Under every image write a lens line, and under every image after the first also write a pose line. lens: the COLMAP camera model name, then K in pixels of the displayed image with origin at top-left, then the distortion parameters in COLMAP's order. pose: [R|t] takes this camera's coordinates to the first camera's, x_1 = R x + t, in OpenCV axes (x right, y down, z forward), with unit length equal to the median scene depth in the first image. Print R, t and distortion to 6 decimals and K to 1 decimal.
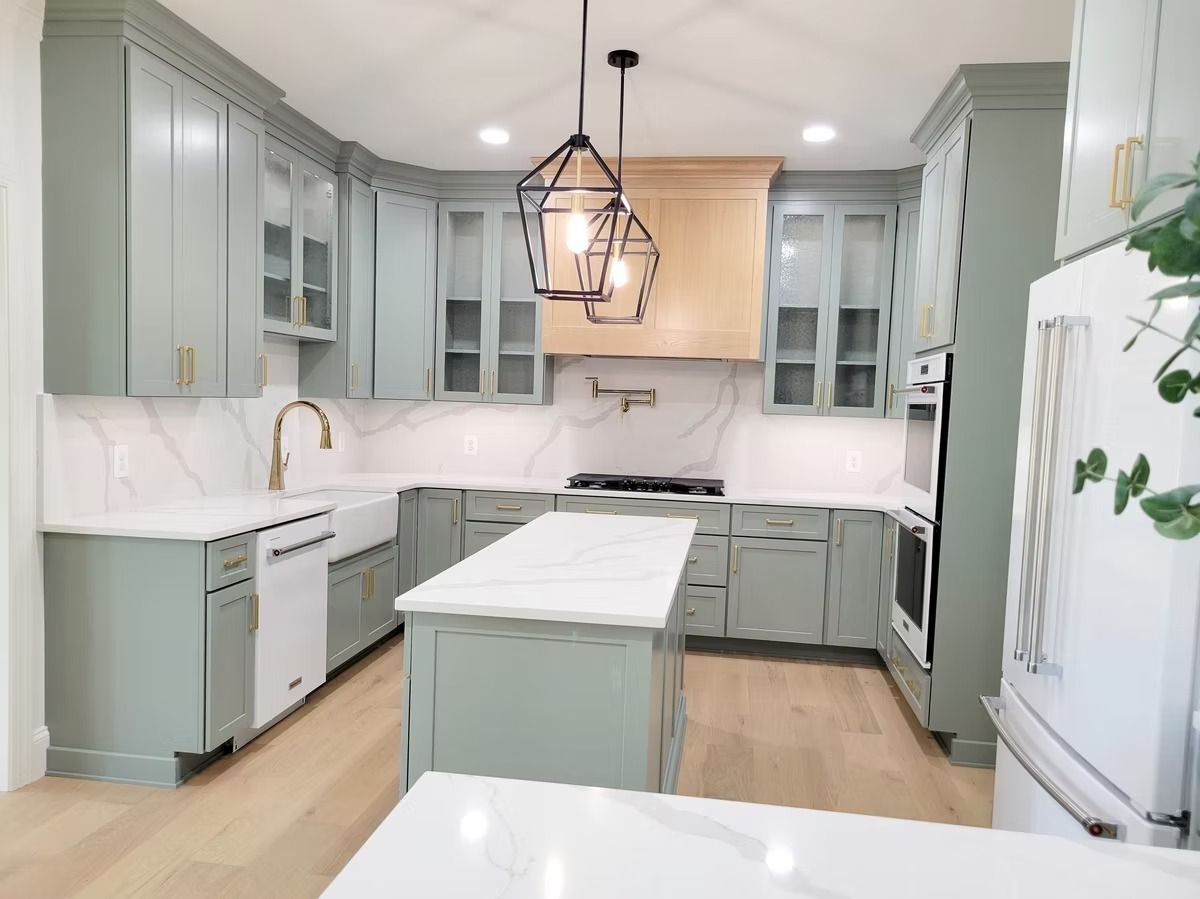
lens RADIAL K [[873.7, 0, 600.0], [0, 873.7, 449.5], [0, 0, 1]] dist [0.004347, -0.000865]
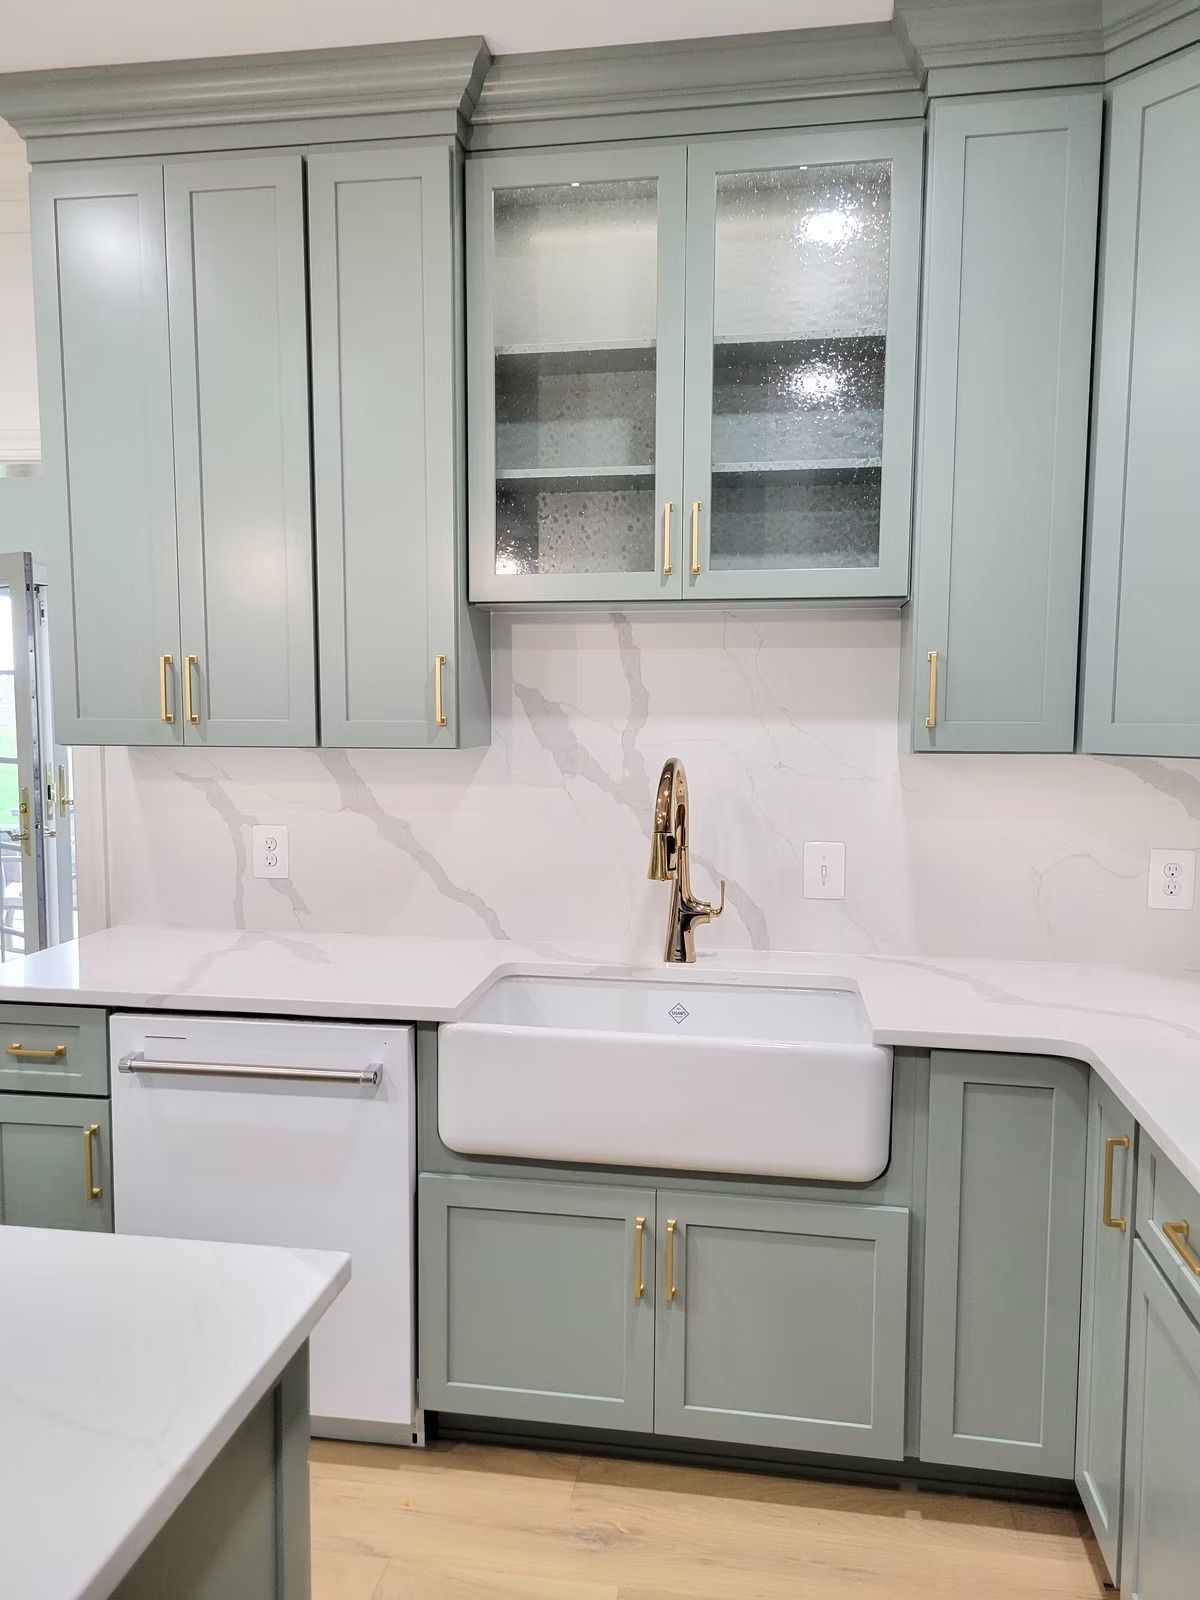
lens RADIAL K [[1165.0, 0, 600.0], [0, 1165.0, 800.0], [0, 0, 1]] dist [0.004347, -0.000865]
pose [[-0.009227, 0.043340, -0.999018, 0.254252], [-0.062403, 0.997088, 0.043832, -0.070058], [0.998008, 0.062746, -0.006496, 1.190828]]
